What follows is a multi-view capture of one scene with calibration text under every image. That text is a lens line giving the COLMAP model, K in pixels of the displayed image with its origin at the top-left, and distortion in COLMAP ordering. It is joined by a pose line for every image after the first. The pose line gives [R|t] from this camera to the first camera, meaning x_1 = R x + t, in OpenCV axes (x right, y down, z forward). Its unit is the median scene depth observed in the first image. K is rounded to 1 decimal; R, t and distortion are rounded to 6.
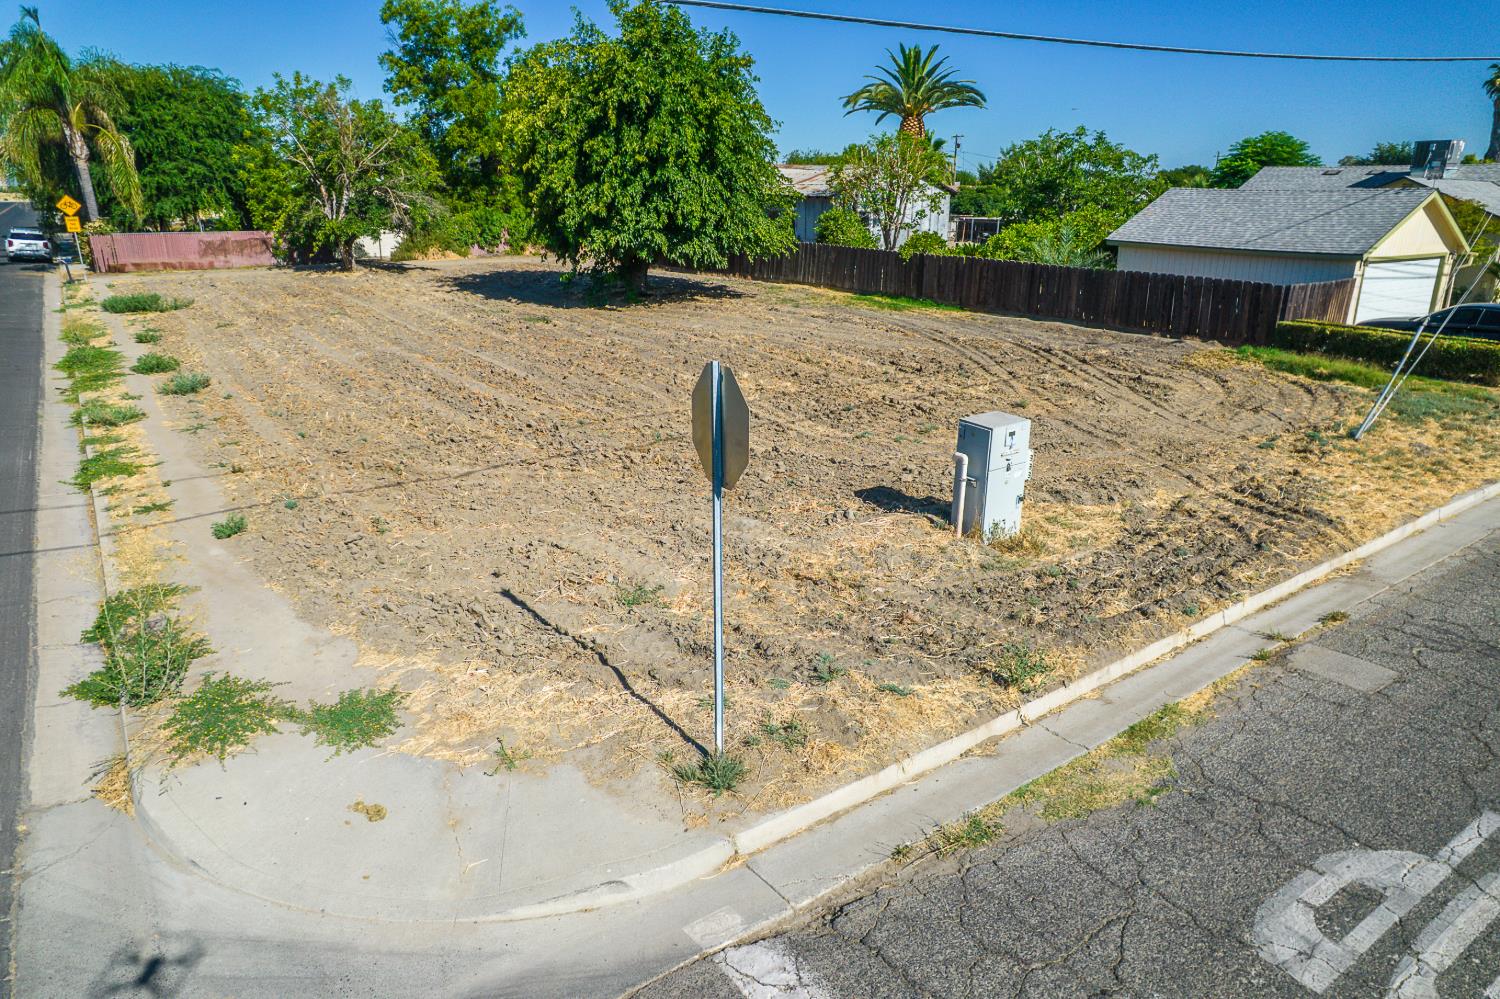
lens RADIAL K [[959.1, 0, 759.4], [0, 959.1, 504.8], [0, 0, 1]] dist [-0.071266, 0.062286]
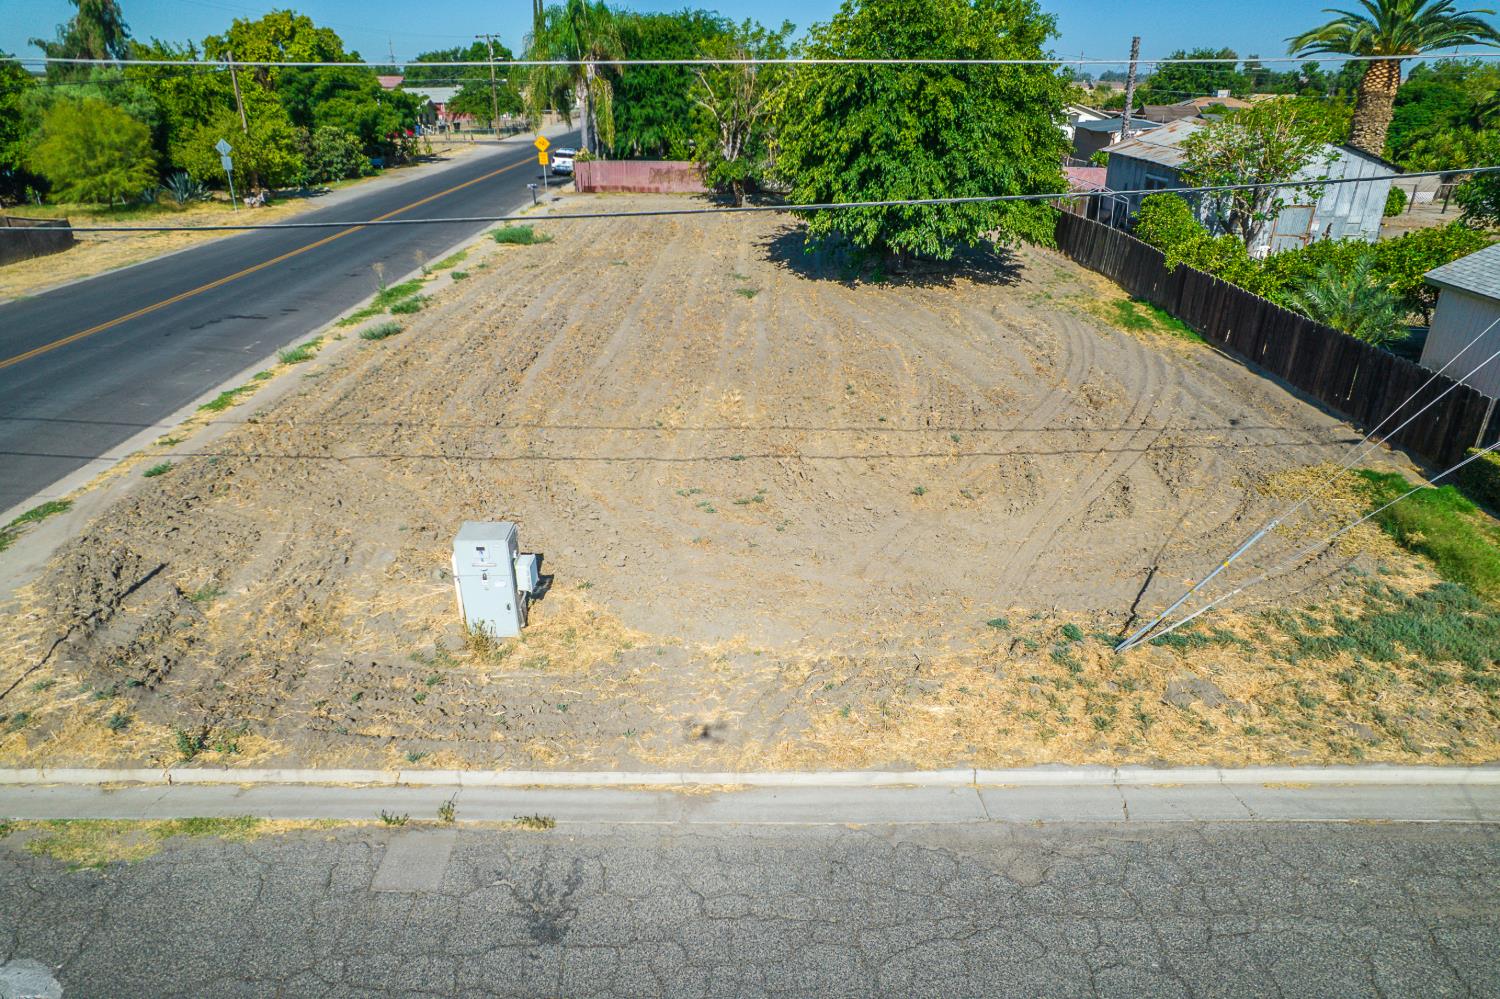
lens RADIAL K [[959.1, 0, 752.6], [0, 959.1, 509.4], [0, 0, 1]] dist [-0.071266, 0.062286]
pose [[0.814081, 0.244487, -0.526780, 0.937162], [-0.188519, 0.969197, 0.158484, -0.302819], [0.549301, -0.029711, 0.835096, 0.224912]]
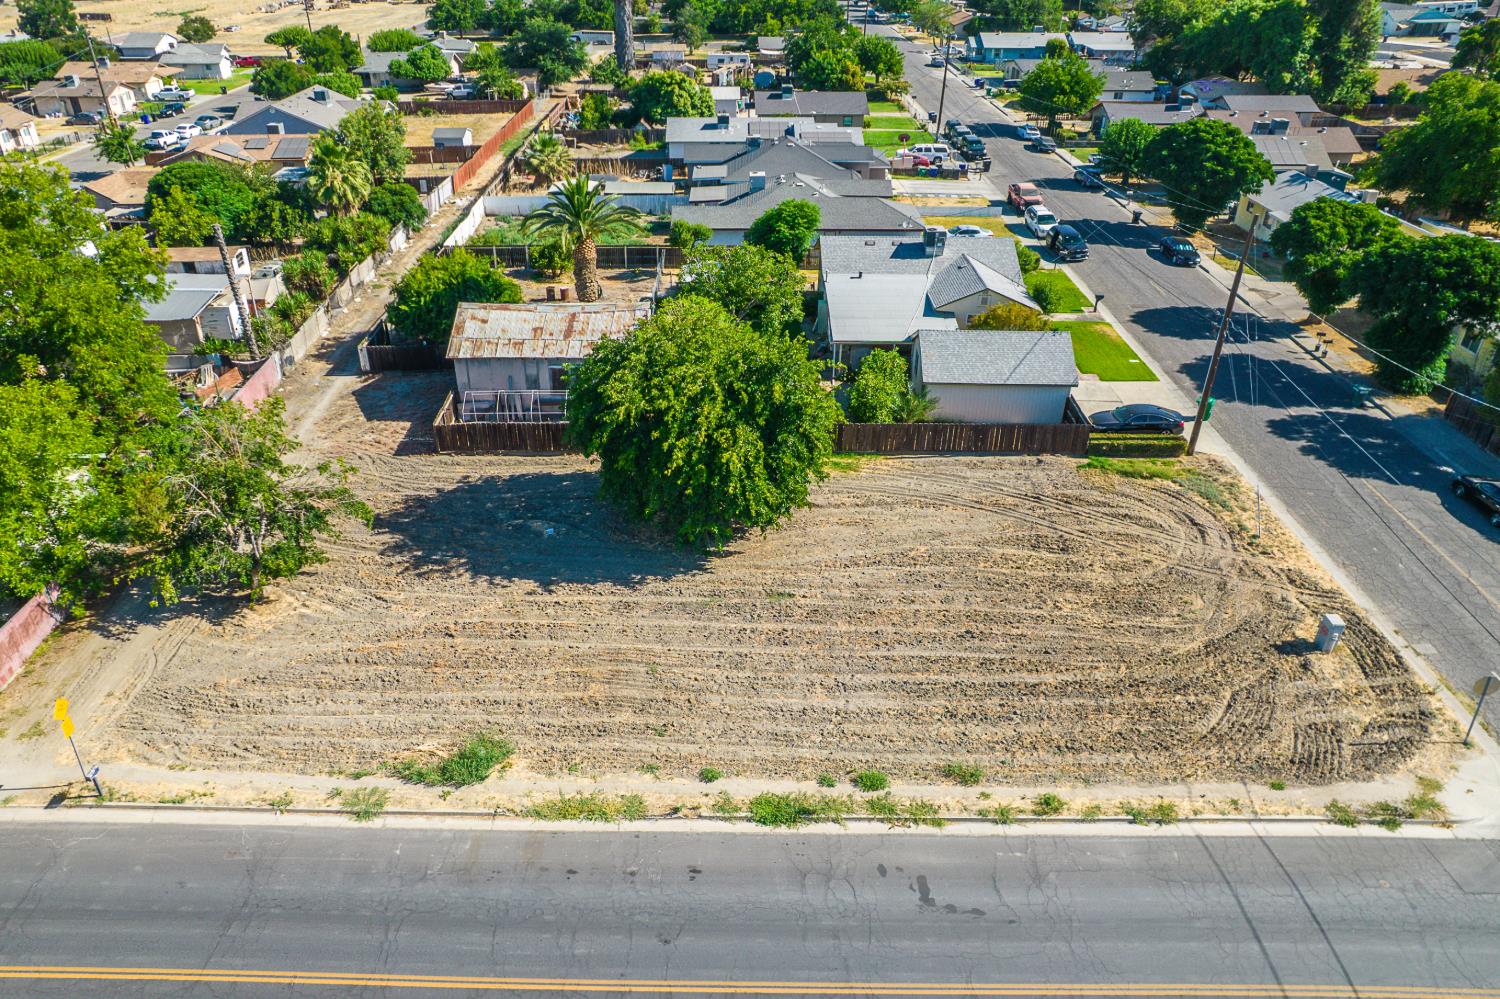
lens RADIAL K [[1033.0, 0, 713.5], [0, 1033.0, 586.1], [0, 0, 1]] dist [-0.067126, 0.056194]
pose [[0.597028, -0.454809, 0.660837, -2.885603], [0.260177, 0.889009, 0.376789, -1.812808], [-0.758858, -0.053019, 0.649094, 0.321873]]
